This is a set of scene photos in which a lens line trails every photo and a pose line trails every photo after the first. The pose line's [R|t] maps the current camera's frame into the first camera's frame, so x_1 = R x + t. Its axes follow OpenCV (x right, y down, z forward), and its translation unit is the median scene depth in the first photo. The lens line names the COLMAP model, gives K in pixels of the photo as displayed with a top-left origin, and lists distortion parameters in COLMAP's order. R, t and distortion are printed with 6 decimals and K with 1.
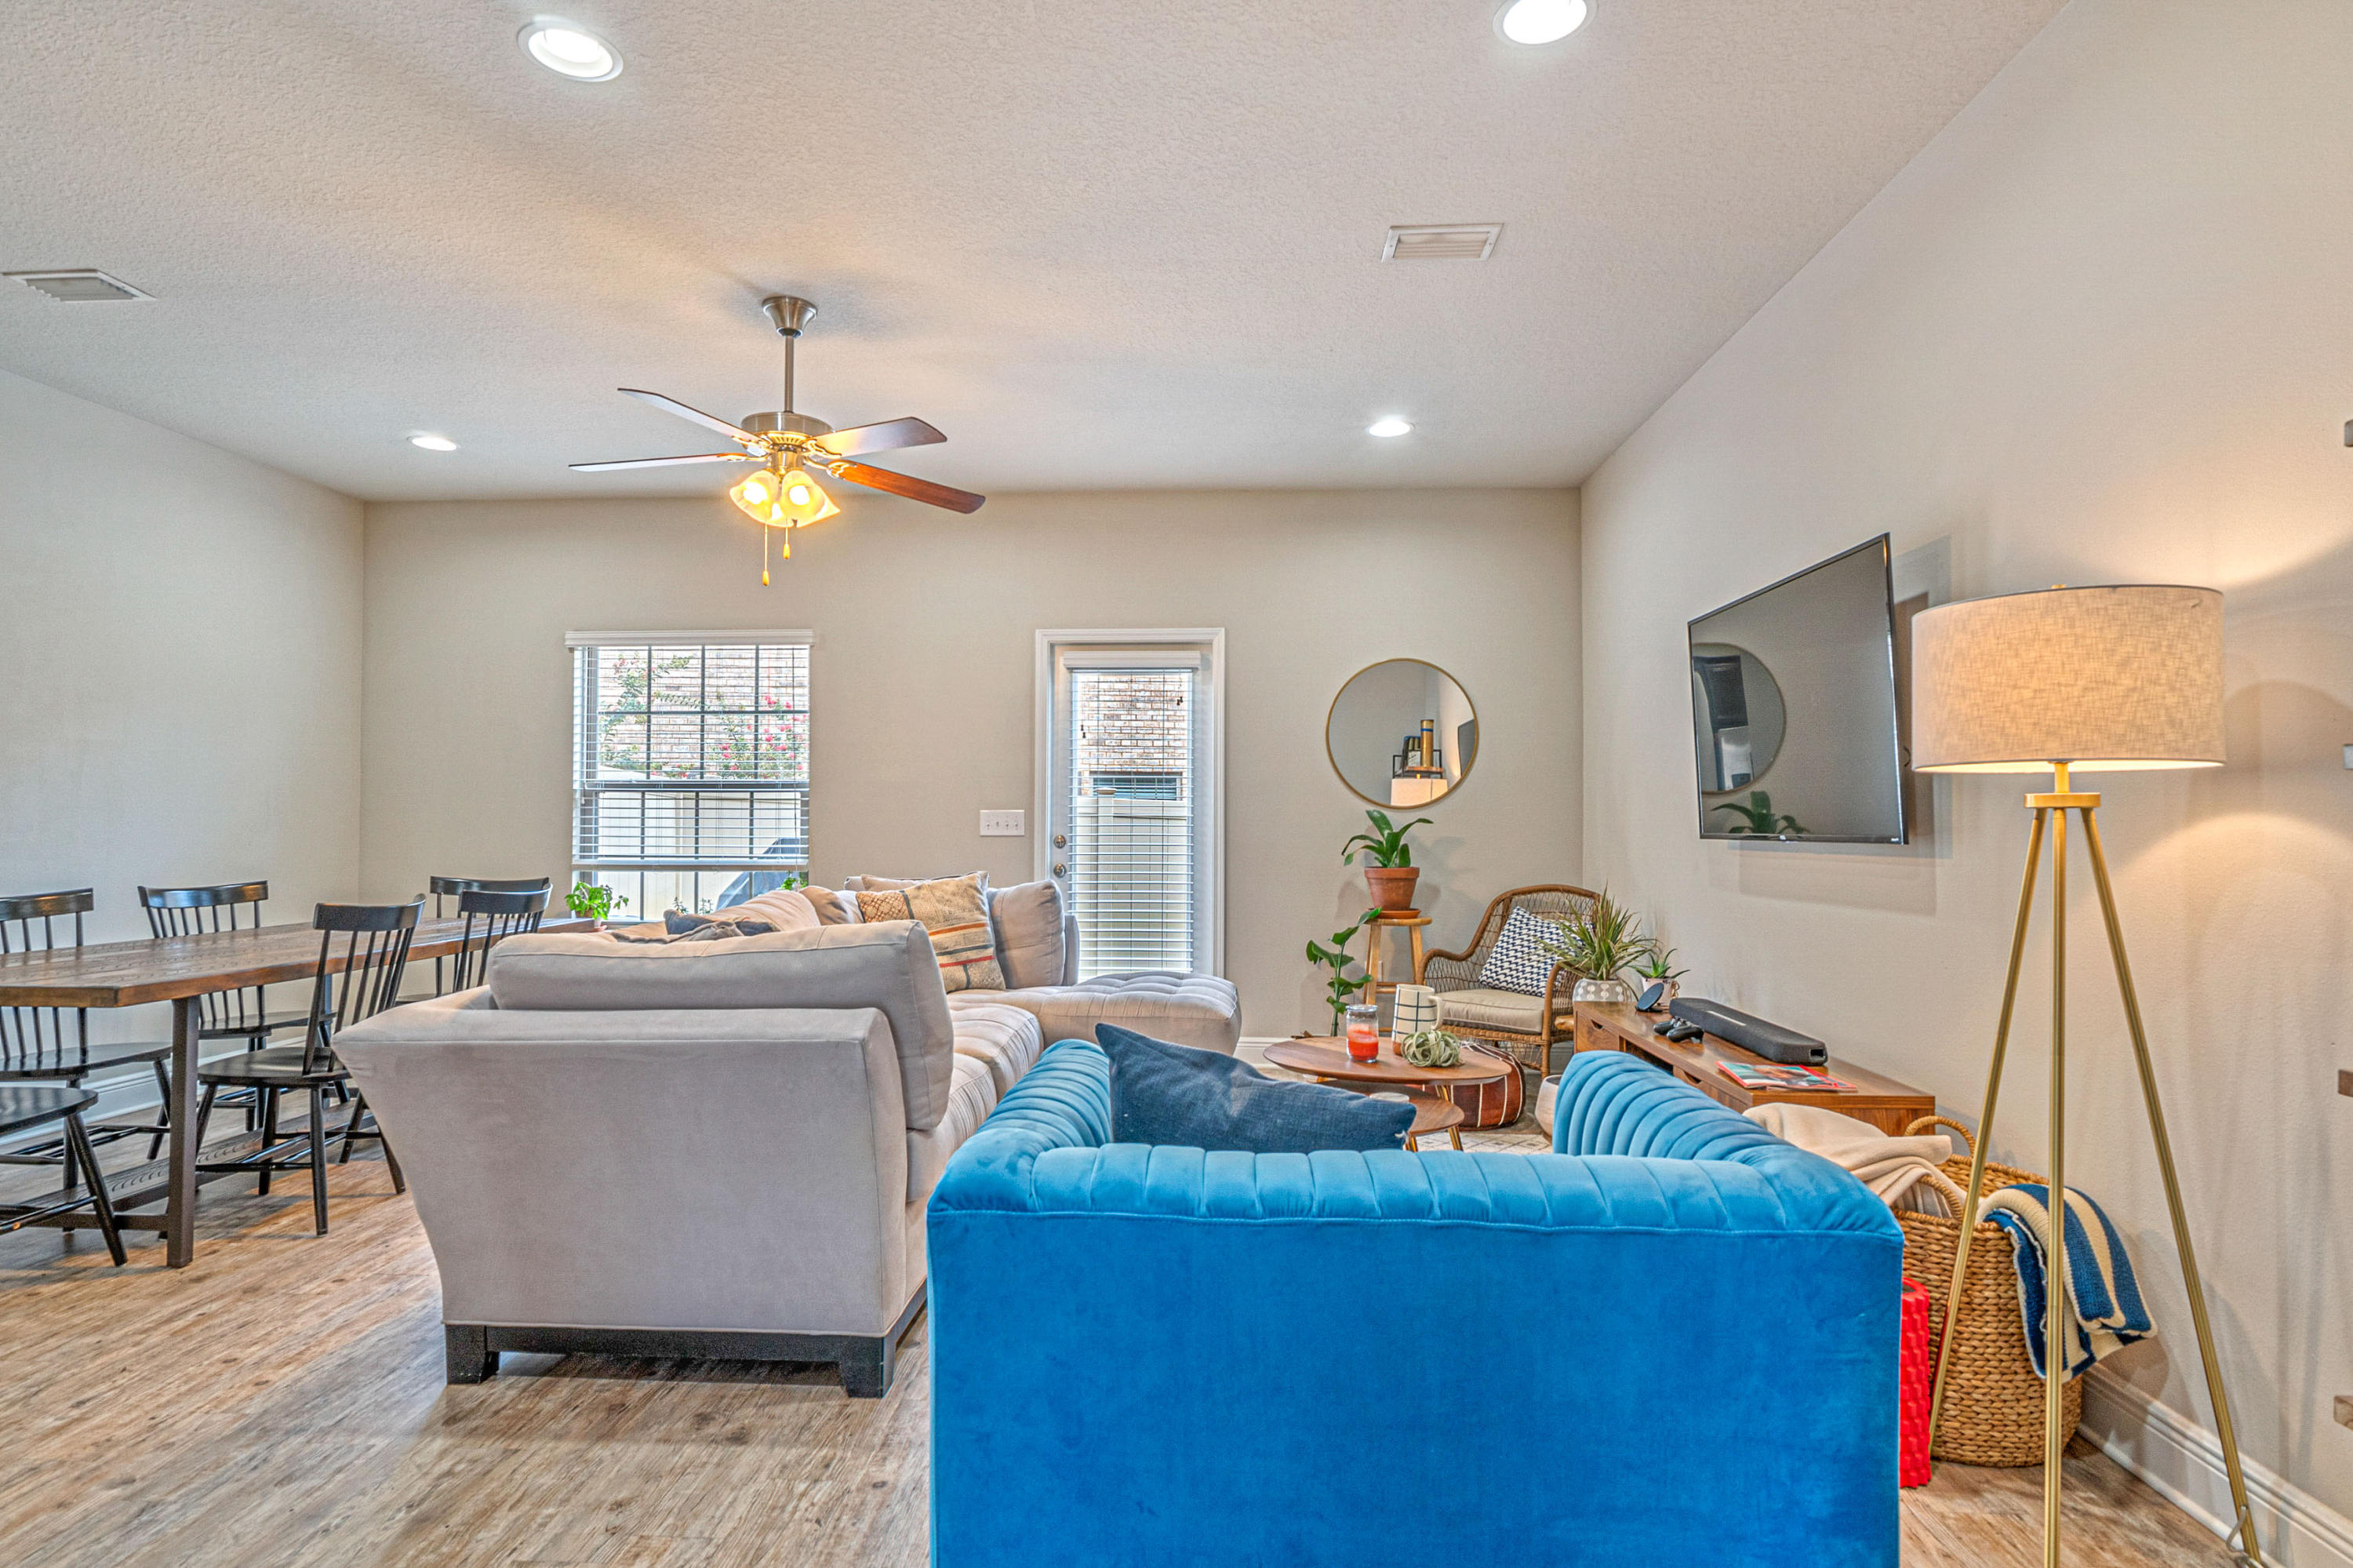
lens RADIAL K [[1237.0, 0, 1158.2], [0, 1237.0, 804.3], [0, 0, 1]] dist [0.003398, -0.008423]
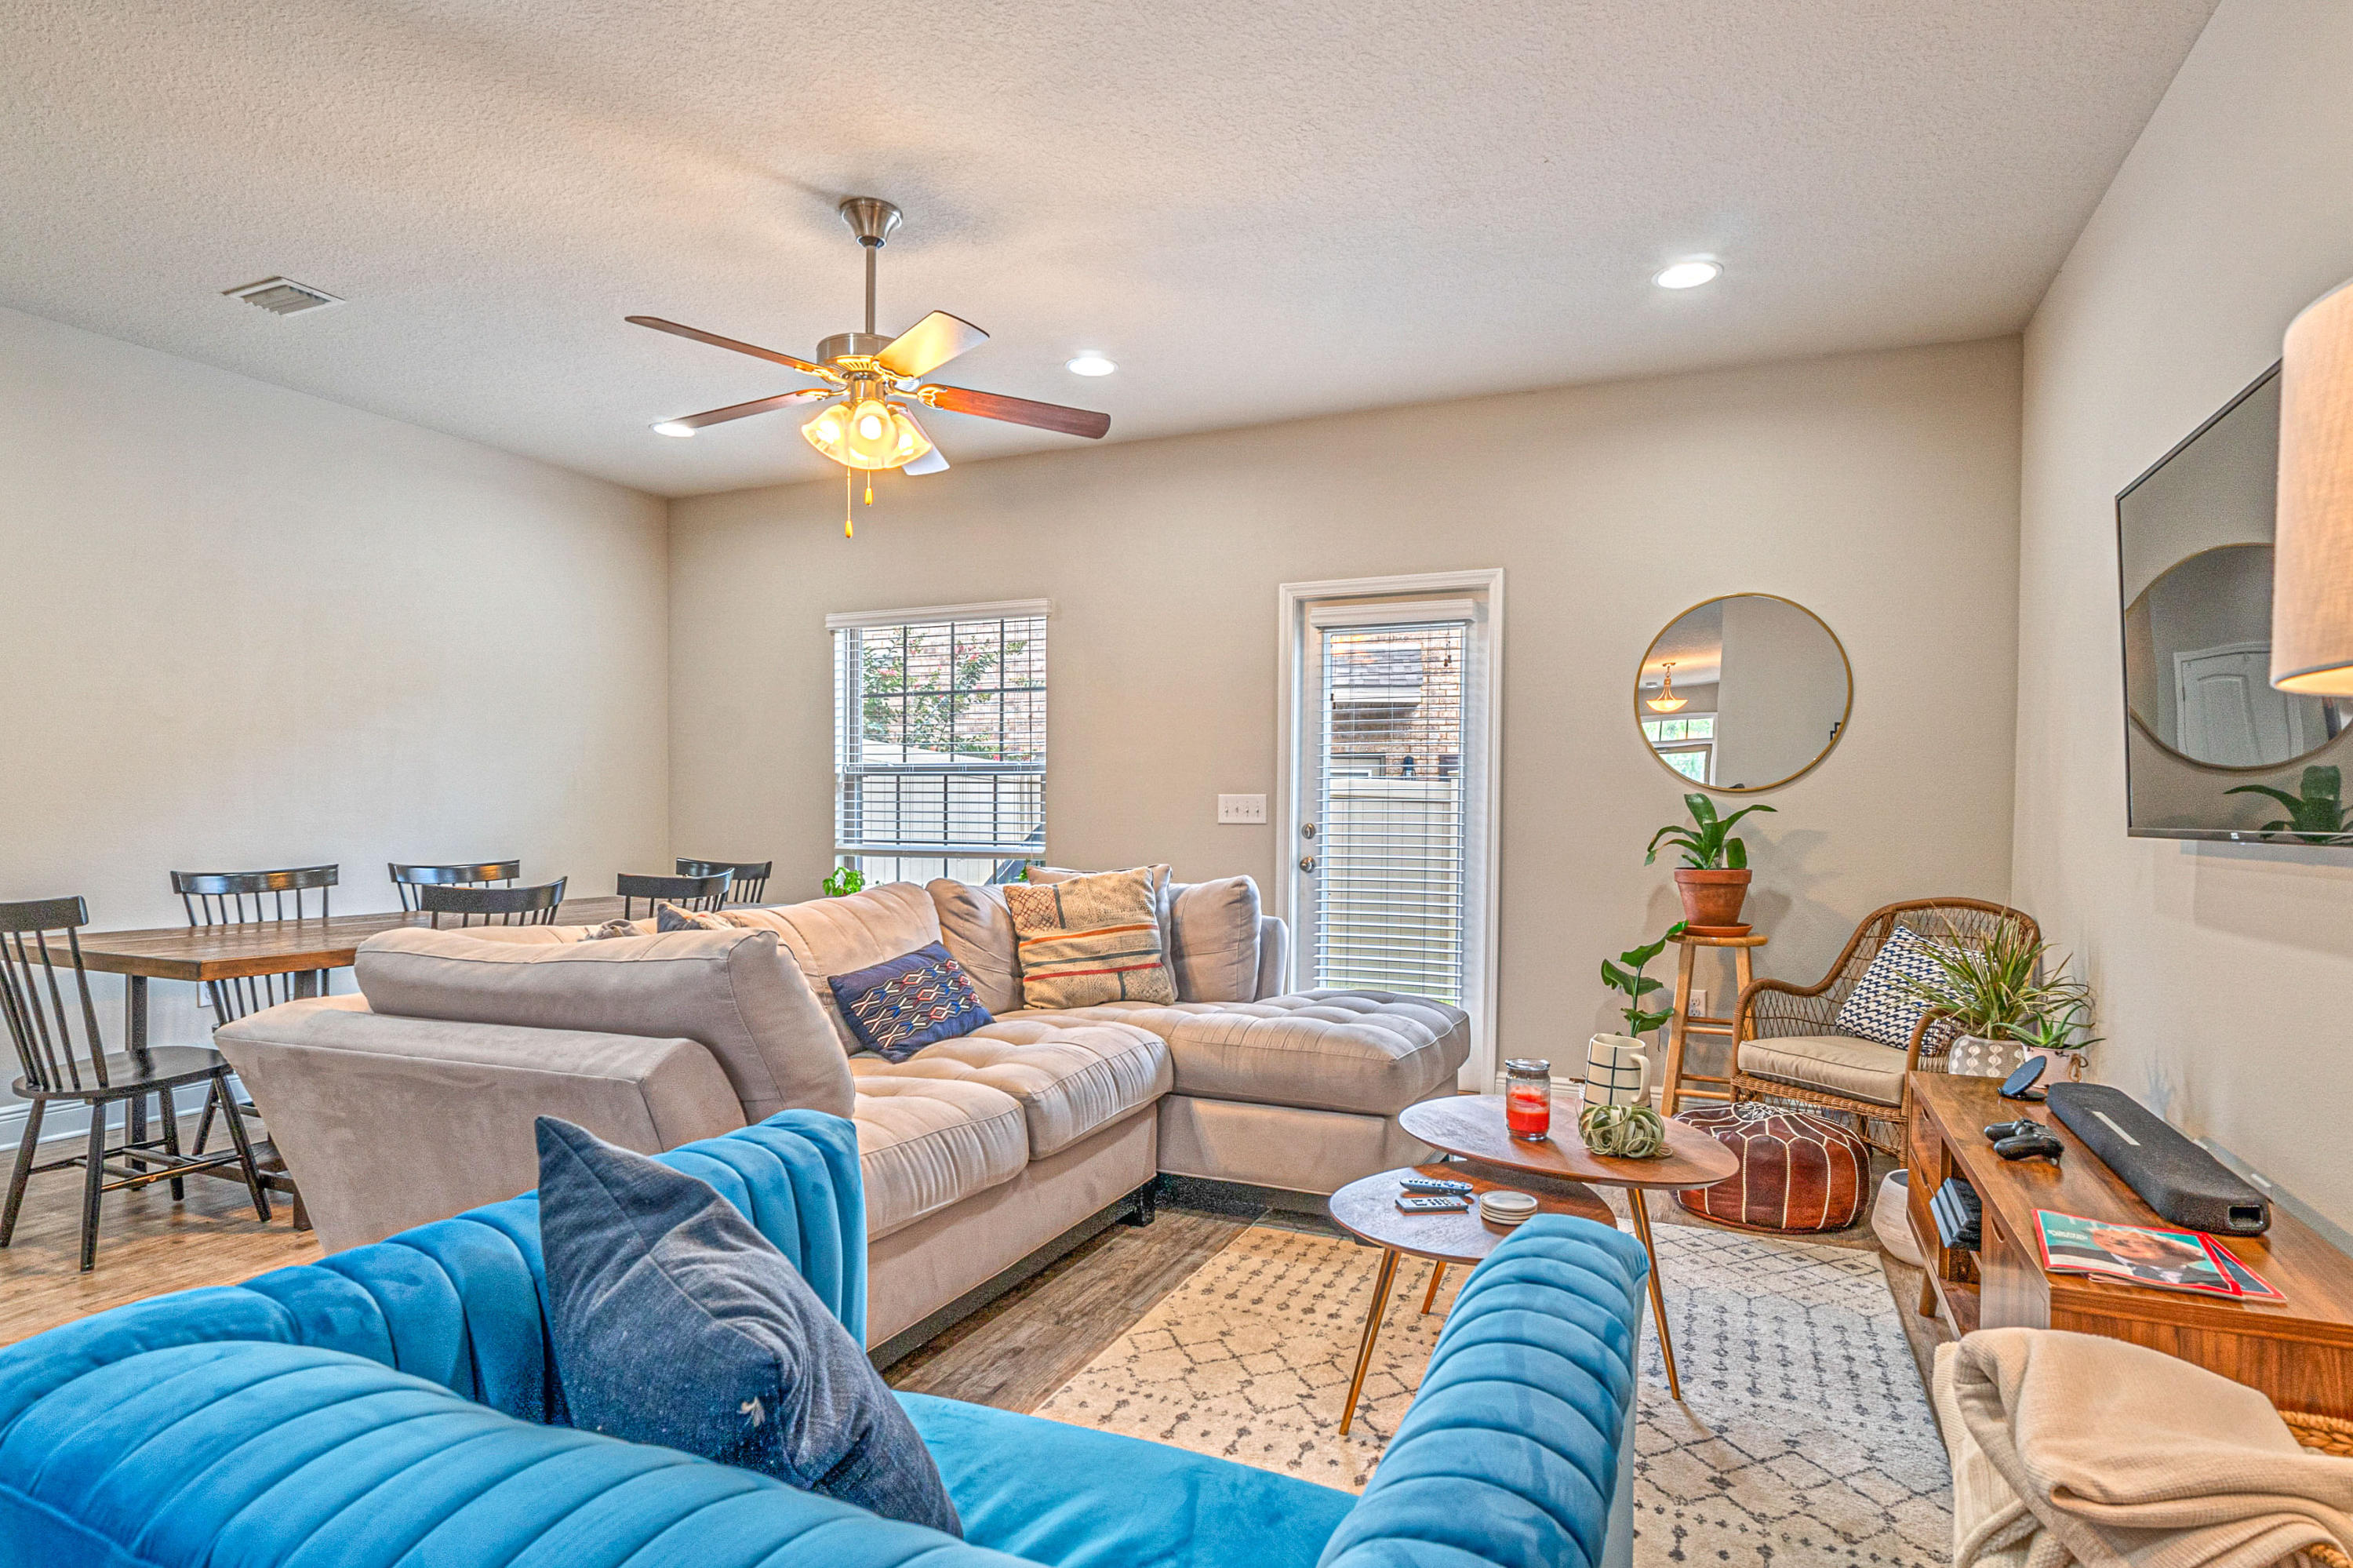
lens RADIAL K [[1237.0, 0, 1168.0], [0, 1237.0, 839.3], [0, 0, 1]] dist [0.003398, -0.008423]
pose [[0.935912, 0.012789, -0.352001, 0.179593], [0.000421, 0.999299, 0.037427, 0.005241], [0.352233, -0.035177, 0.935251, 0.210742]]
